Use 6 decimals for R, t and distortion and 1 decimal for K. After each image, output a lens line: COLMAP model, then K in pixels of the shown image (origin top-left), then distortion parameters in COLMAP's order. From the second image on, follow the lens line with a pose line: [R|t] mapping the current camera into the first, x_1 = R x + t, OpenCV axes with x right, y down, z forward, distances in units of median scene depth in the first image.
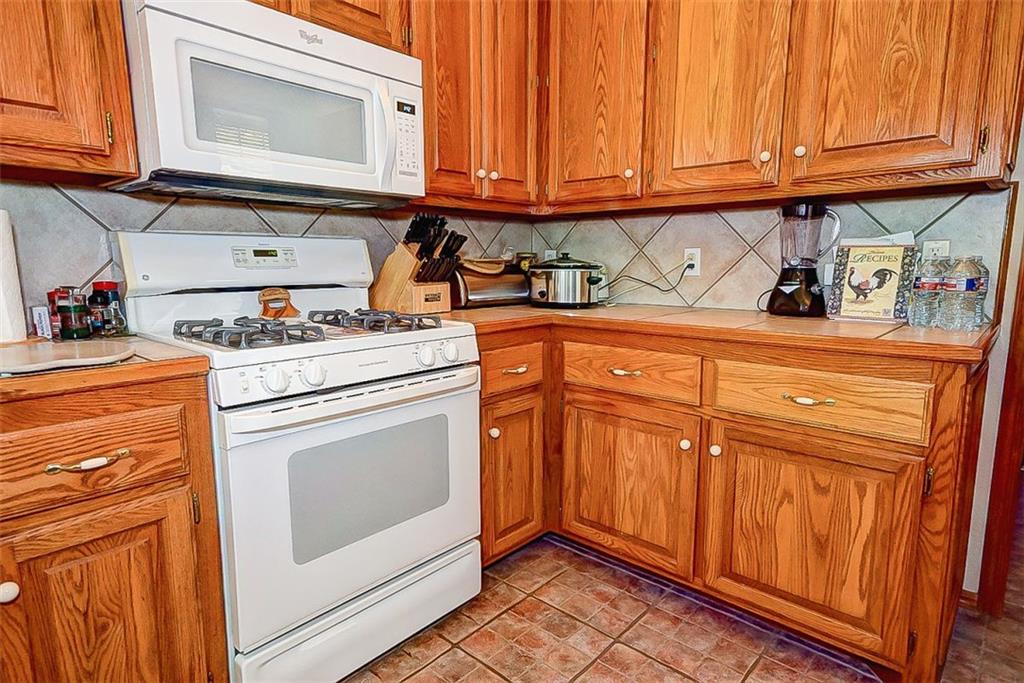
lens RADIAL K [[571.6, 0, 511.3], [0, 571.6, 345.6], [0, 0, 1]] dist [0.027323, 0.003074]
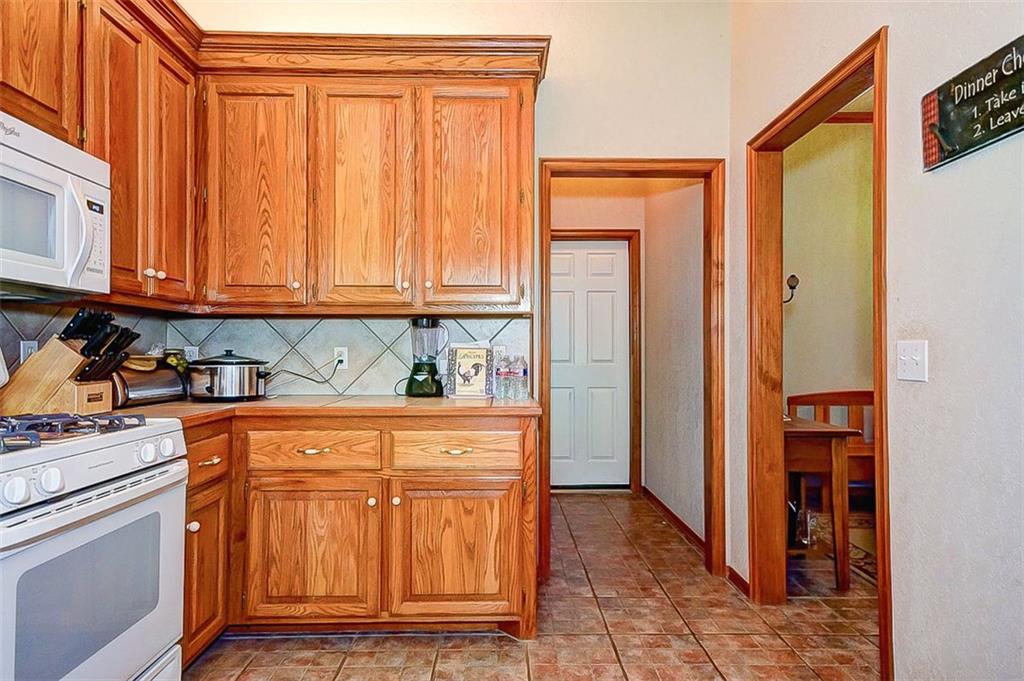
lens RADIAL K [[571.6, 0, 511.3], [0, 571.6, 344.6], [0, 0, 1]] dist [0.027323, 0.003074]
pose [[0.732244, 0.013104, 0.680916, -0.306386], [0.097787, 0.987432, -0.124161, 0.015680], [-0.673985, 0.157501, 0.721760, -0.158405]]
